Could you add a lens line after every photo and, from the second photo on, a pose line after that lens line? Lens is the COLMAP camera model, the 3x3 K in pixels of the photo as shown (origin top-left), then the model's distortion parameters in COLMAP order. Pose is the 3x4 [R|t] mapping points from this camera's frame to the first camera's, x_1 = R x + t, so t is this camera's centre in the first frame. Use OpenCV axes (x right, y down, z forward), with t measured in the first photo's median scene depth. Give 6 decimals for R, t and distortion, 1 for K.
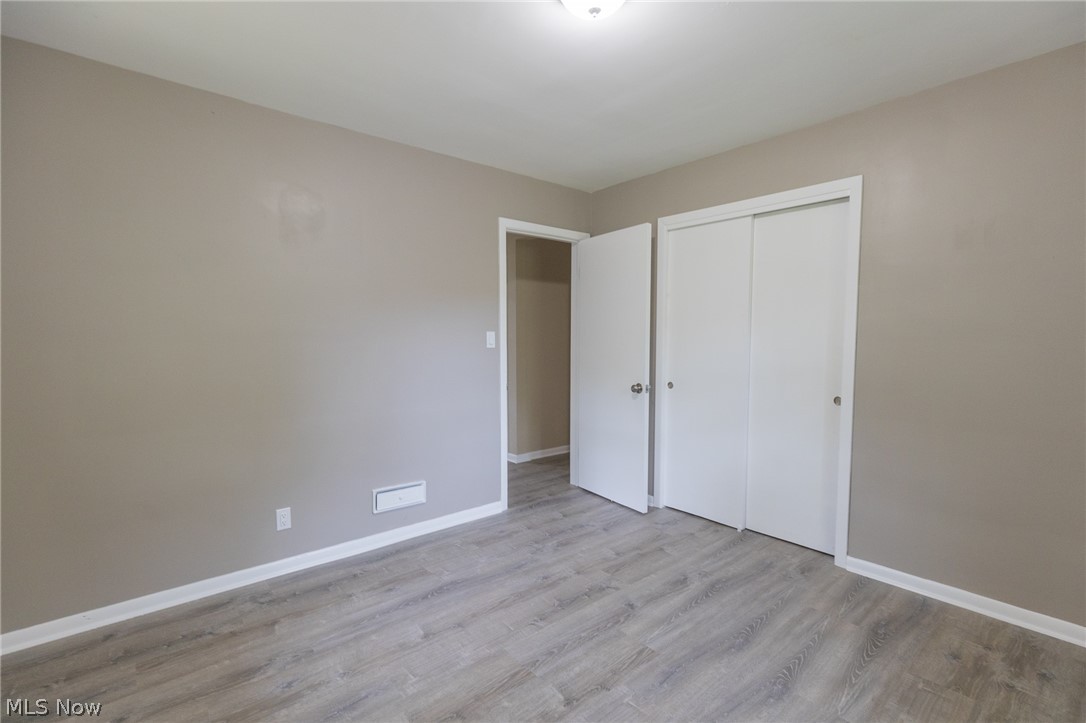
lens RADIAL K [[486.0, 0, 548.5], [0, 486.0, 363.2], [0, 0, 1]] dist [0.001523, 0.000251]
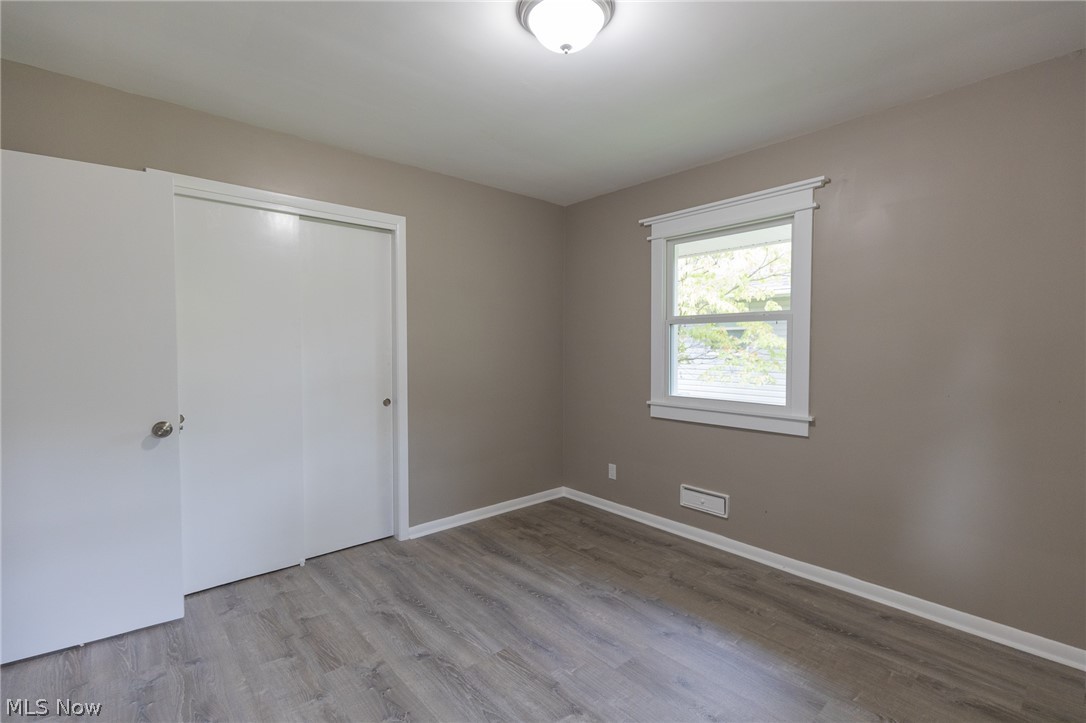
lens RADIAL K [[486.0, 0, 548.5], [0, 486.0, 363.2], [0, 0, 1]] dist [0.001523, 0.000251]
pose [[-0.002541, -0.040225, 0.999187, -0.640840], [0.055531, 0.997643, 0.040304, -0.048315], [-0.998454, 0.055589, -0.000302, 0.691882]]
